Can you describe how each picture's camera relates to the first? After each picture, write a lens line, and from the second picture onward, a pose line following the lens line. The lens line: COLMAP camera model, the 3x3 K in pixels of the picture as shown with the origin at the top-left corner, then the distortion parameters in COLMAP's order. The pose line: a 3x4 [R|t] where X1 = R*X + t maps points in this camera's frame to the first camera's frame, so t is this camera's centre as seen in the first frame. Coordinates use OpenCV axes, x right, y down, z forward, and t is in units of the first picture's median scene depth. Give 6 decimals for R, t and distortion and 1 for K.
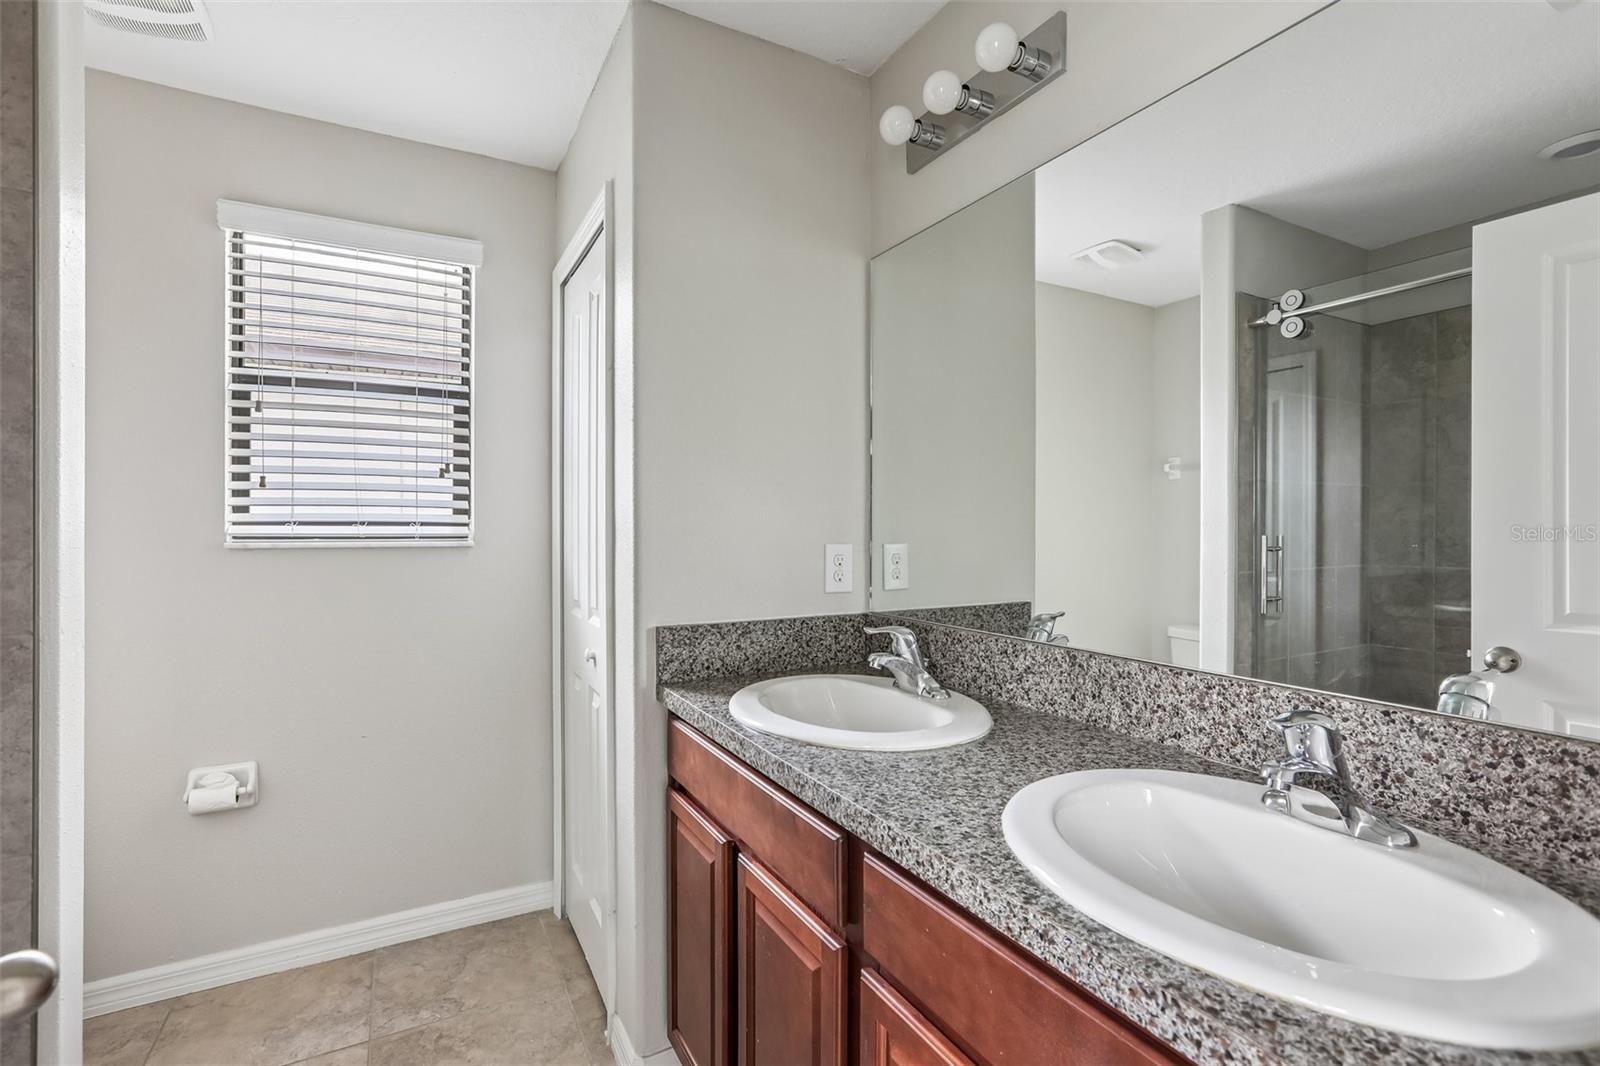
lens RADIAL K [[730.0, 0, 767.0], [0, 730.0, 525.2], [0, 0, 1]] dist [-0.006908, 0.001991]
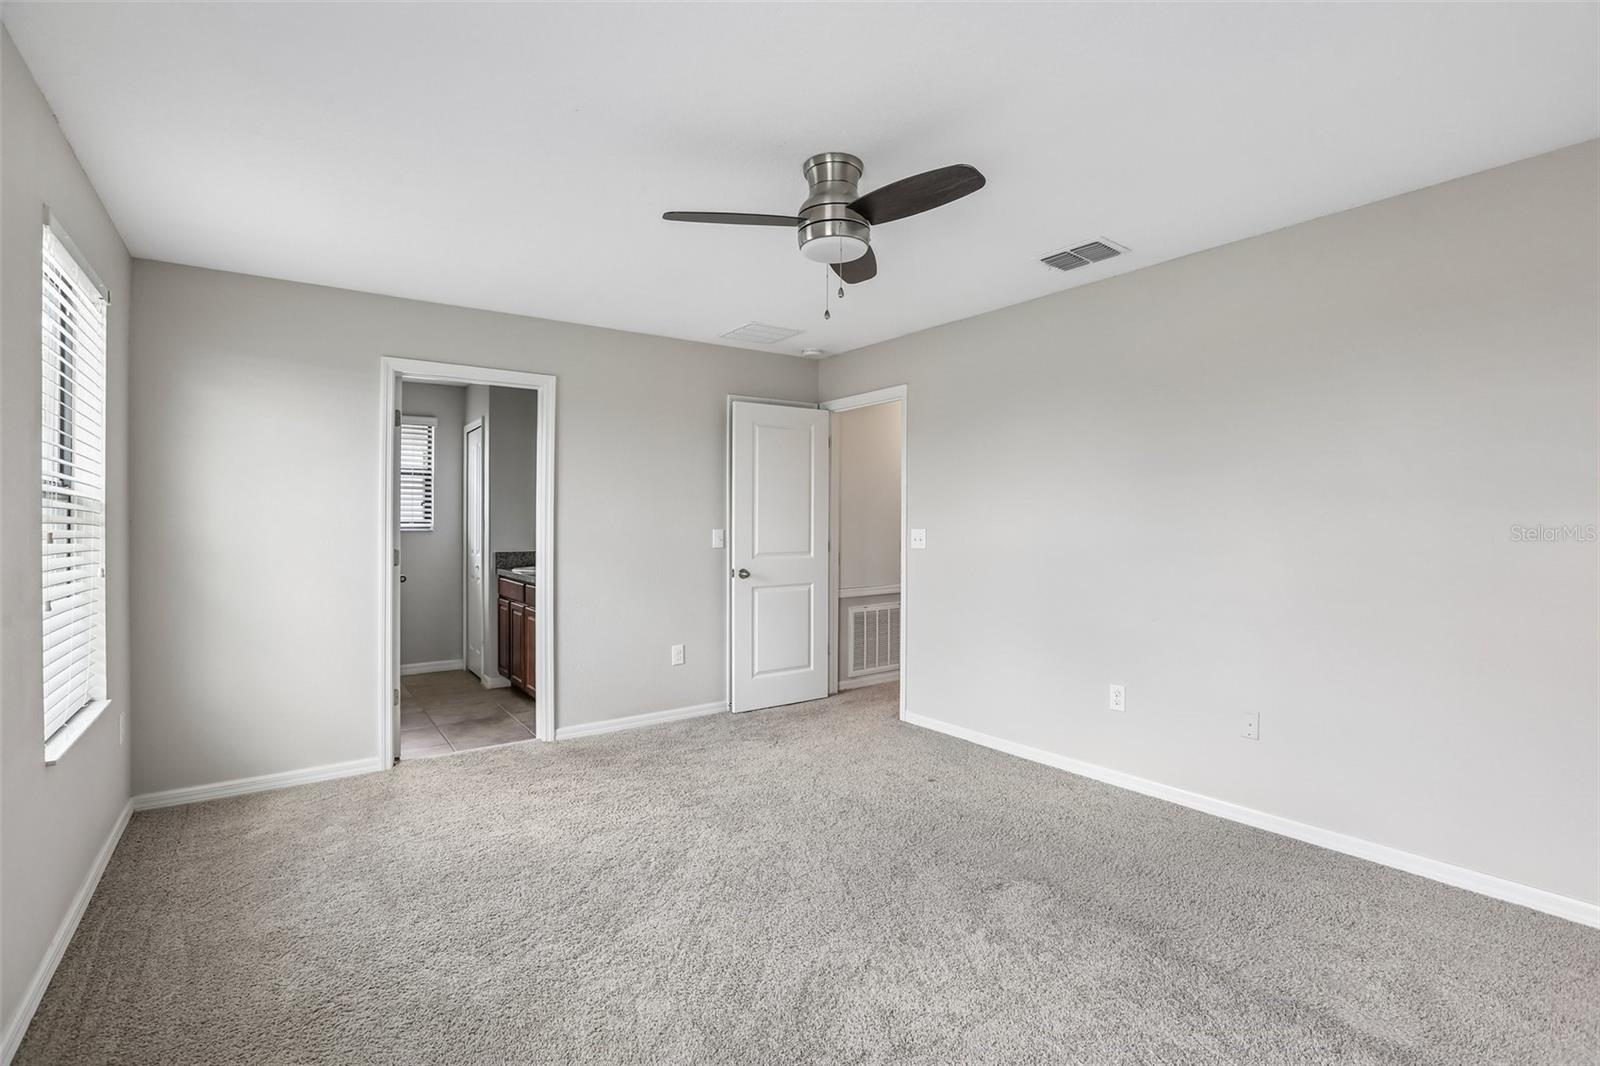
lens RADIAL K [[730.0, 0, 792.8], [0, 730.0, 533.3], [0, 0, 1]] dist [-0.006908, 0.001991]
pose [[0.989534, 0.002028, 0.144285, 0.889851], [-0.001377, 0.999988, -0.004613, 0.082840], [-0.144293, 0.004366, 0.989525, -3.131657]]
